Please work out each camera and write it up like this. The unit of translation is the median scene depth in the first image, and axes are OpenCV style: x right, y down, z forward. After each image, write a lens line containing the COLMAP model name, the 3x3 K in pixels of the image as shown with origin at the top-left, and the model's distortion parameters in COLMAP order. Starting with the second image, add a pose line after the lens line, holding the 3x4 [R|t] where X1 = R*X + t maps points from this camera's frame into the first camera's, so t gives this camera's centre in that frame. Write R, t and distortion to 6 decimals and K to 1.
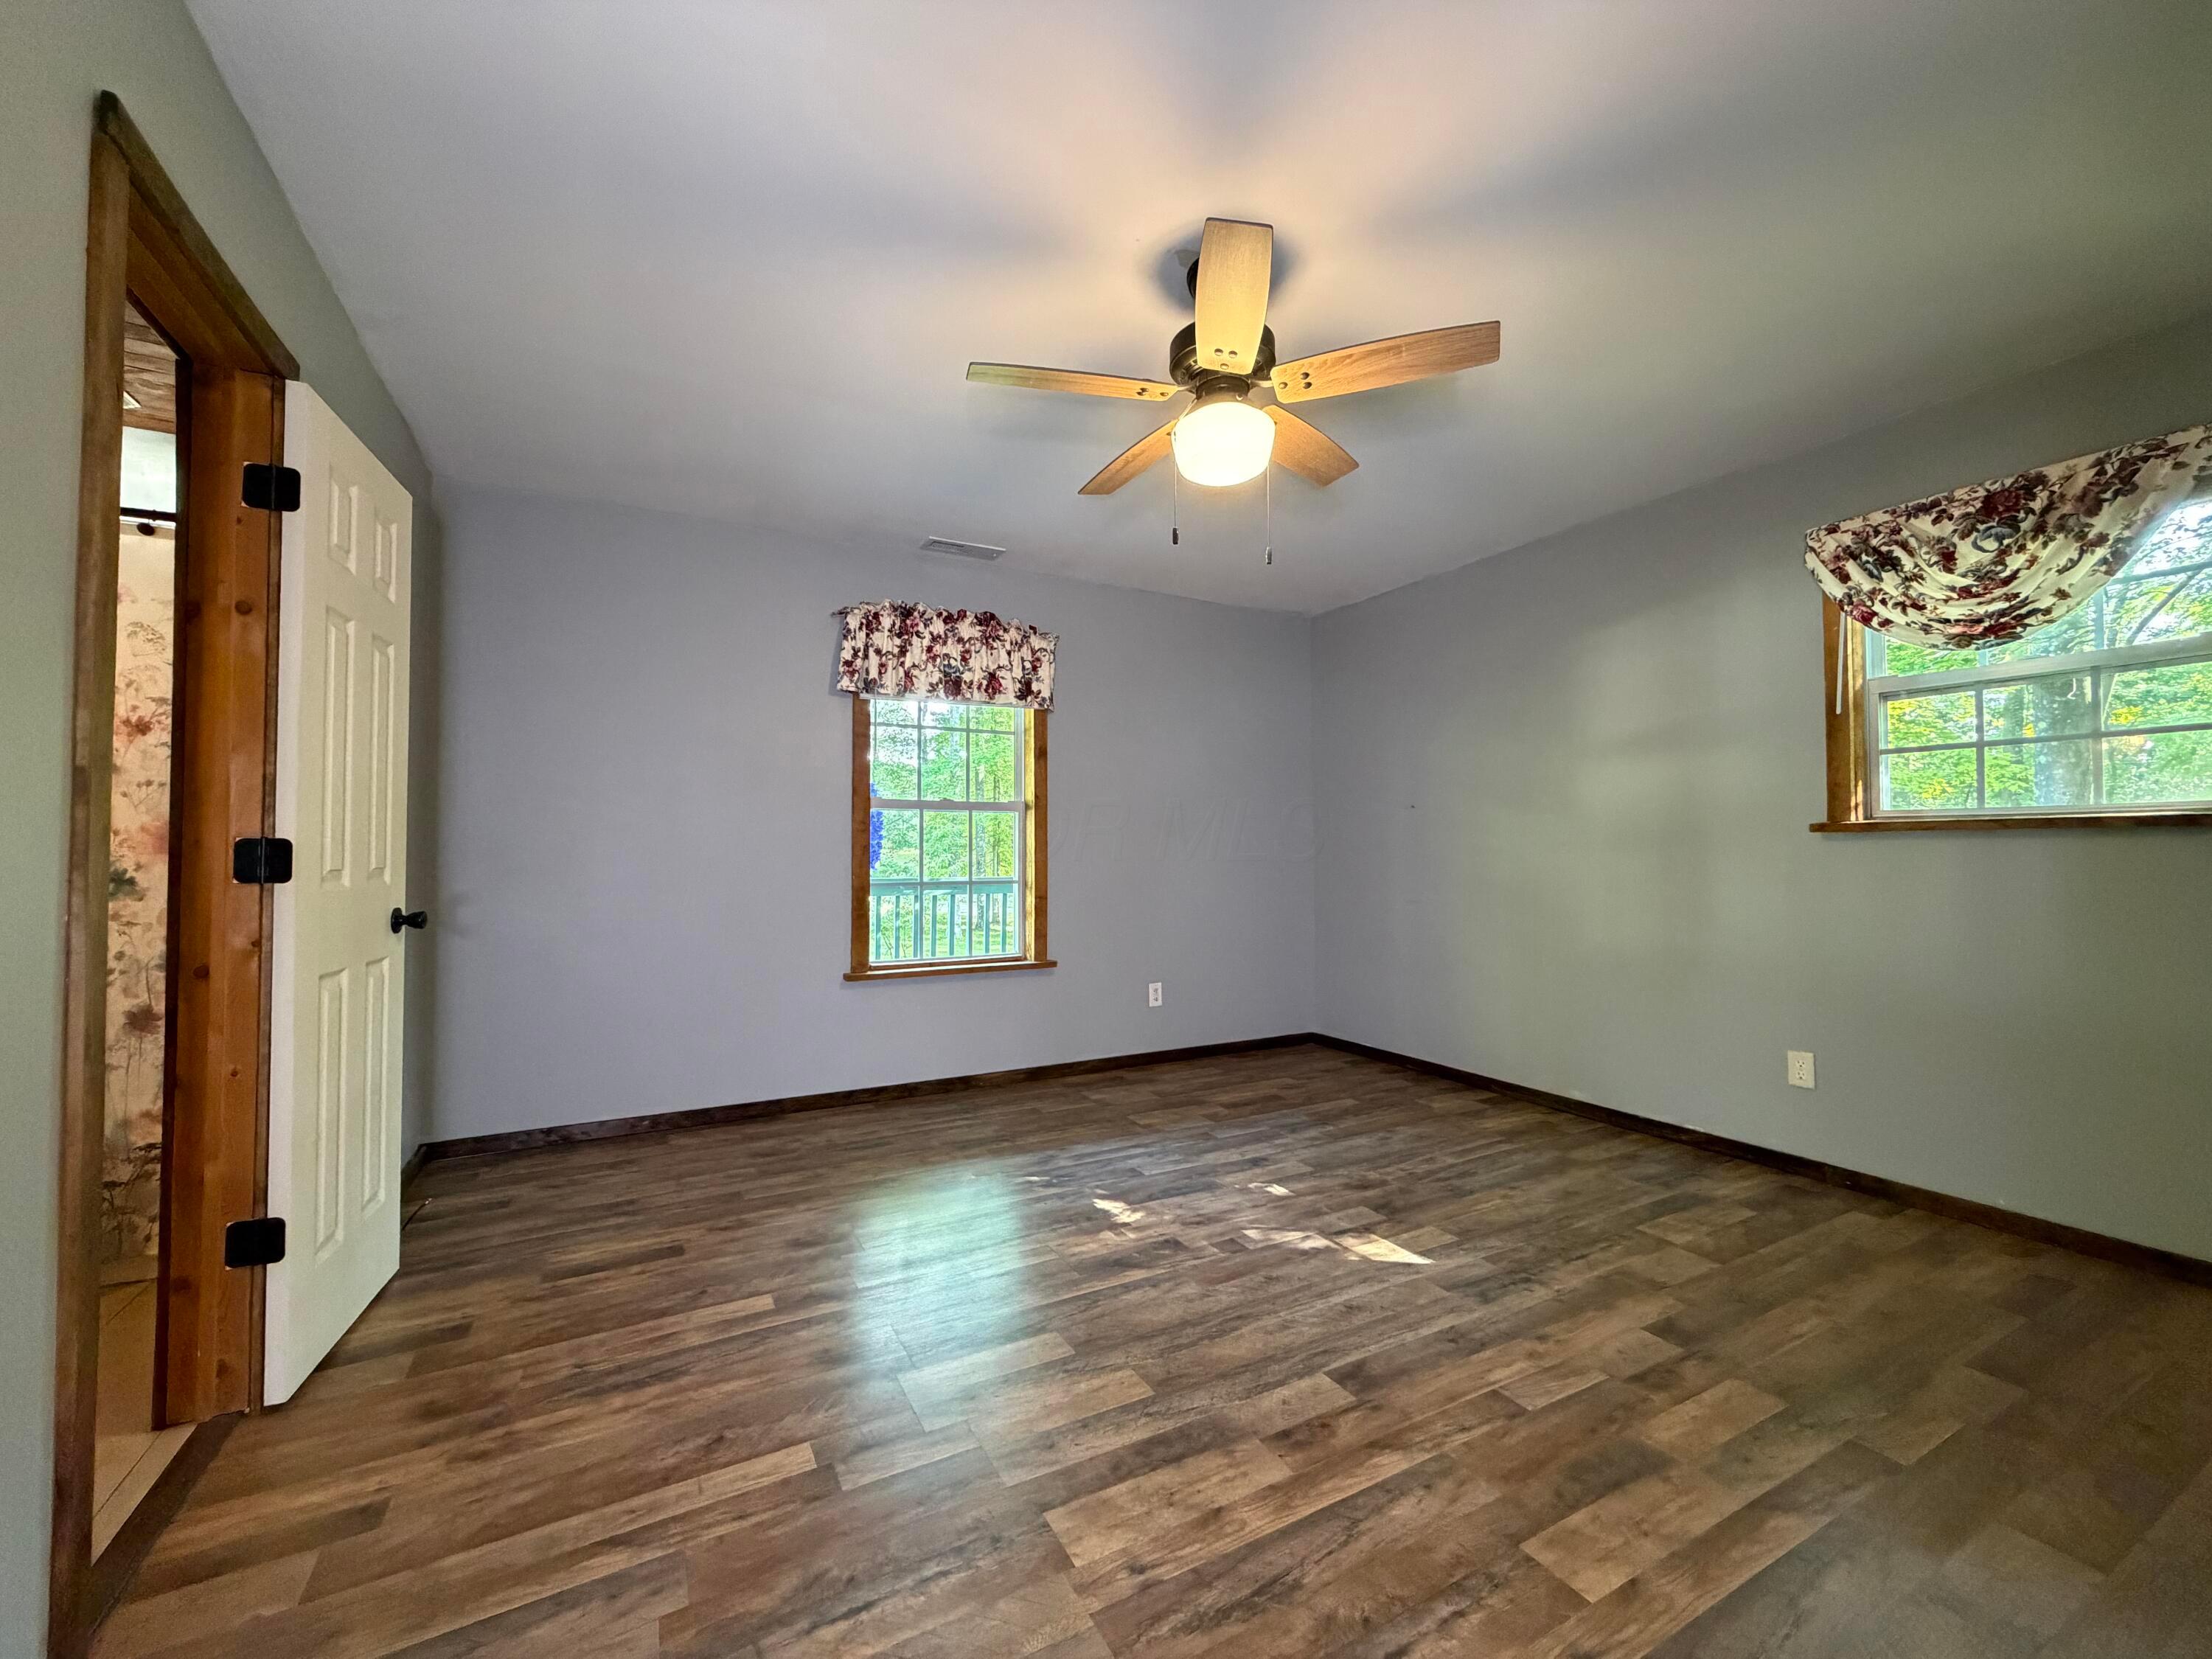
lens RADIAL K [[881.3, 0, 1102.7], [0, 881.3, 830.4], [0, 0, 1]] dist [0.000495, -0.000238]
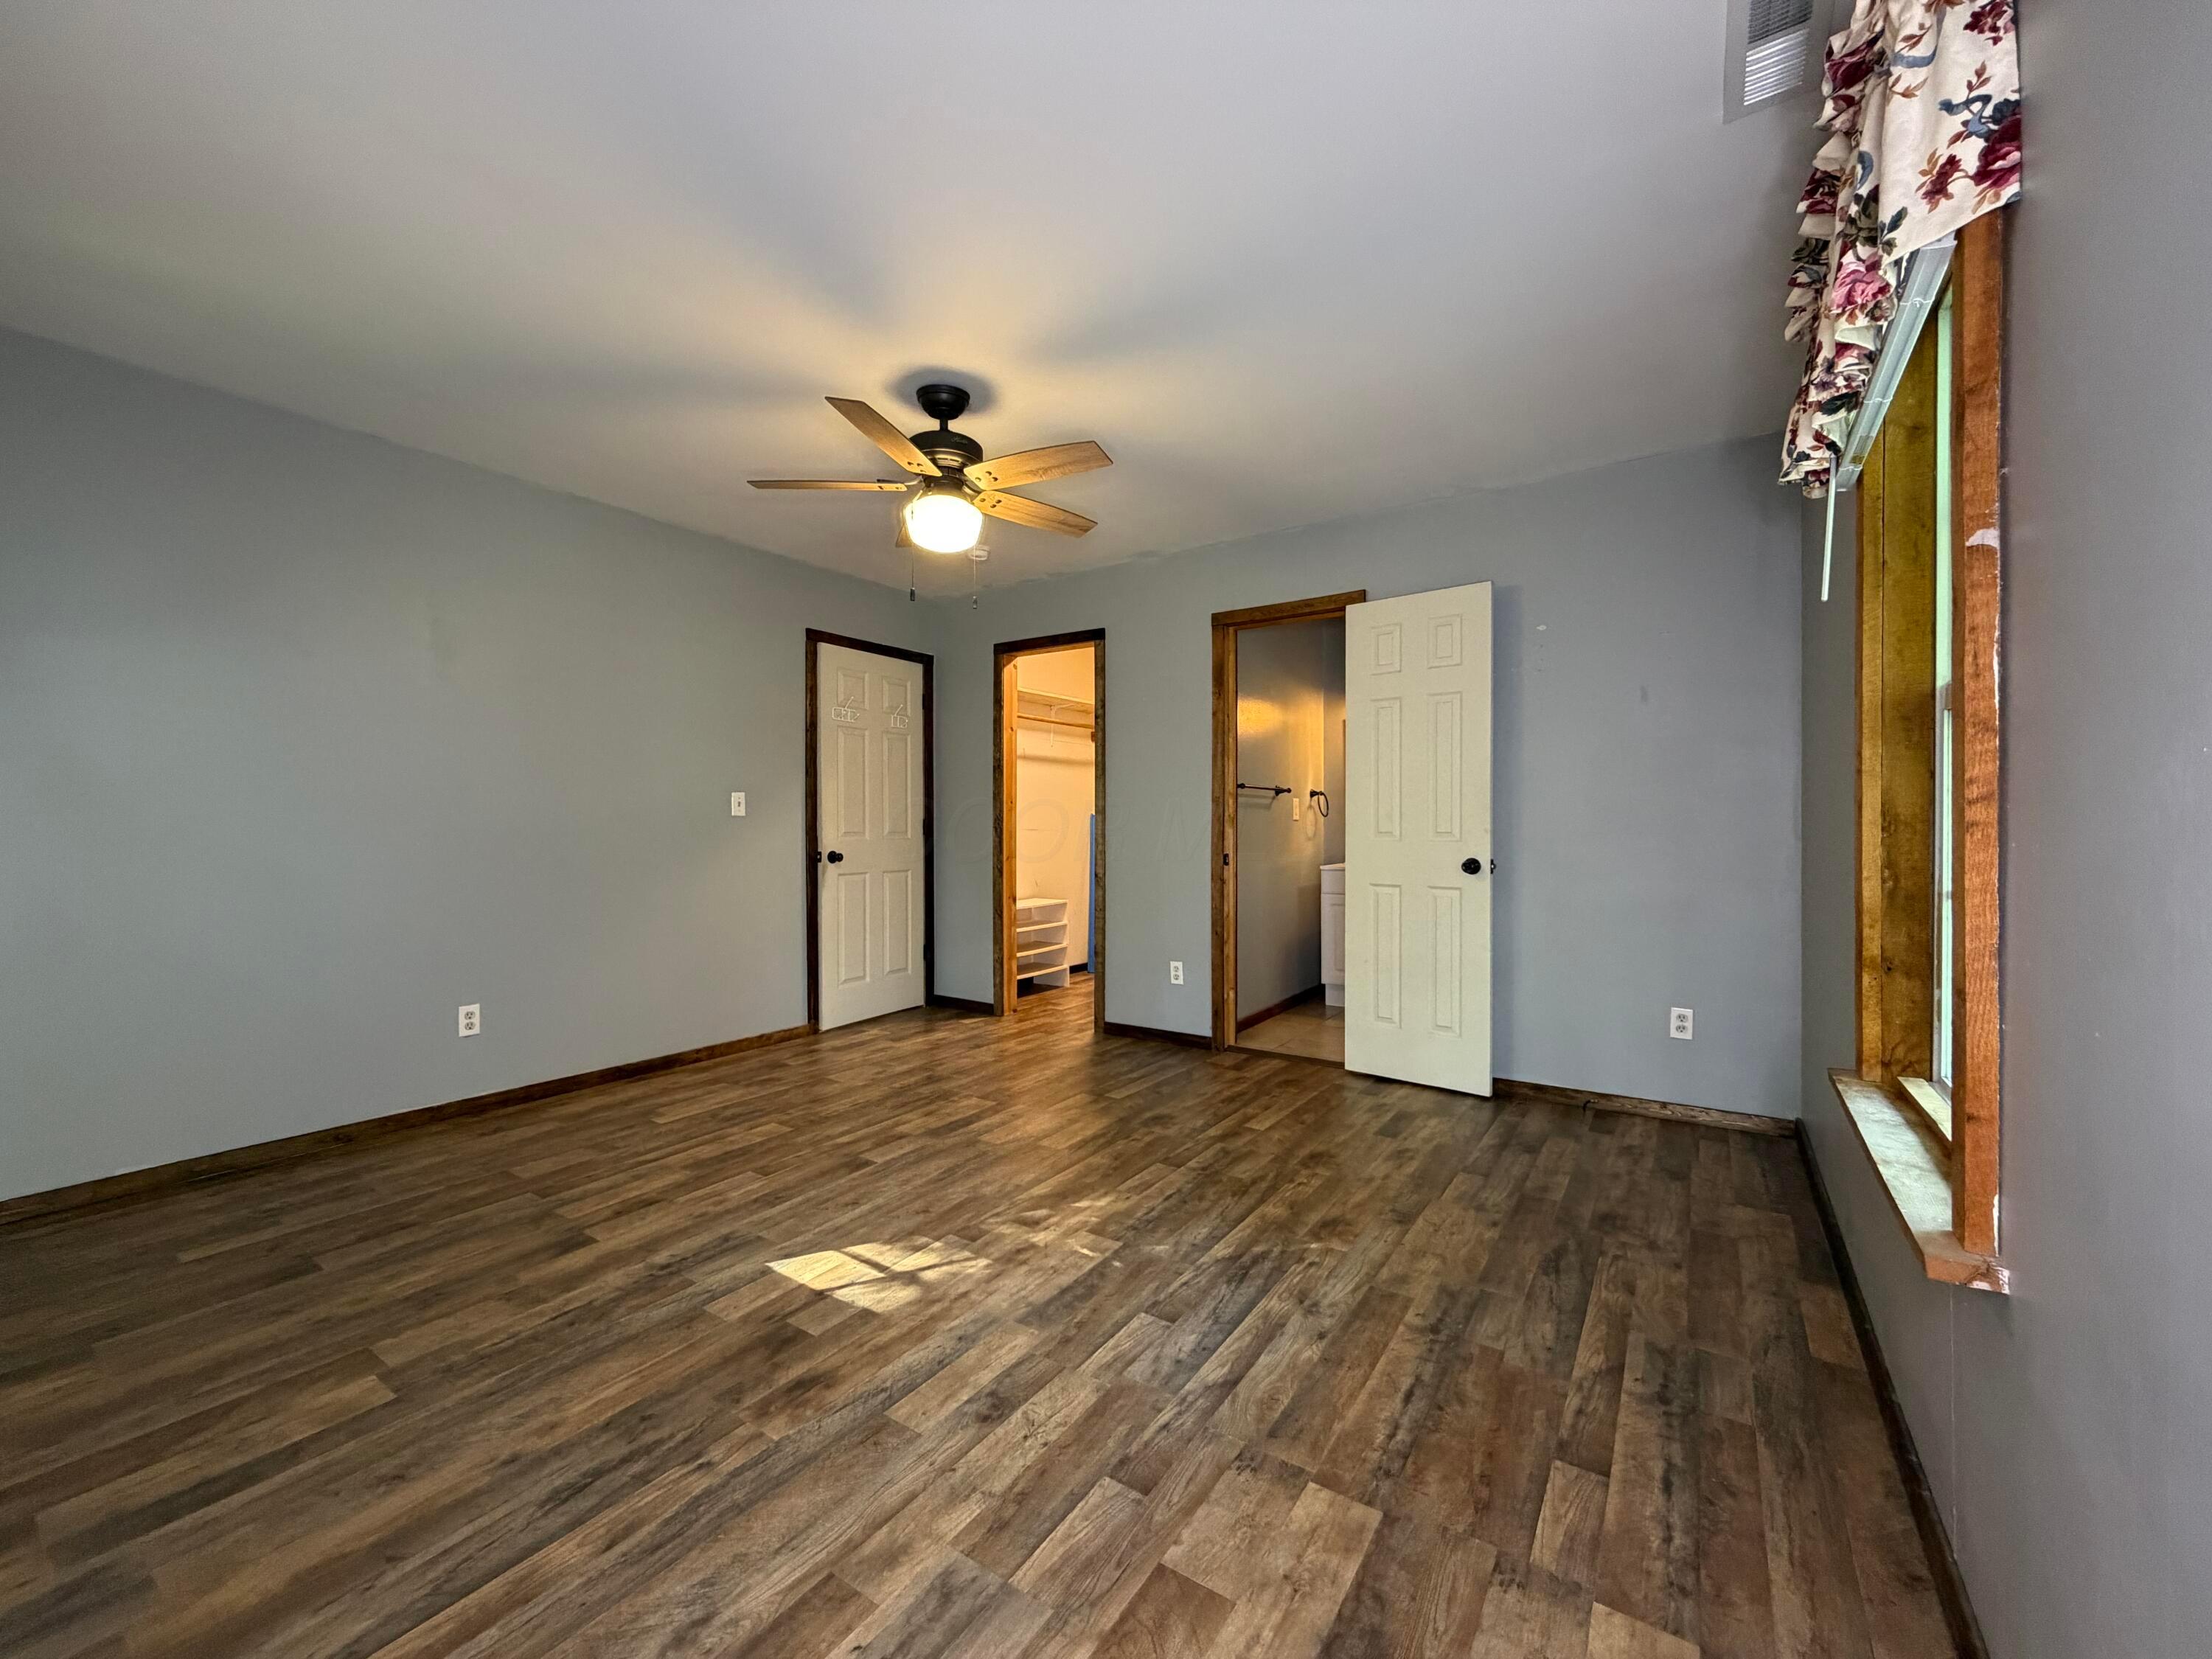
lens RADIAL K [[881.3, 0, 1102.7], [0, 881.3, 830.4], [0, 0, 1]] dist [0.000495, -0.000238]
pose [[-0.886363, 0.005932, -0.462953, 0.443453], [0.016332, 0.999696, -0.018460, 0.050520], [0.462703, -0.023923, -0.886191, 1.852890]]
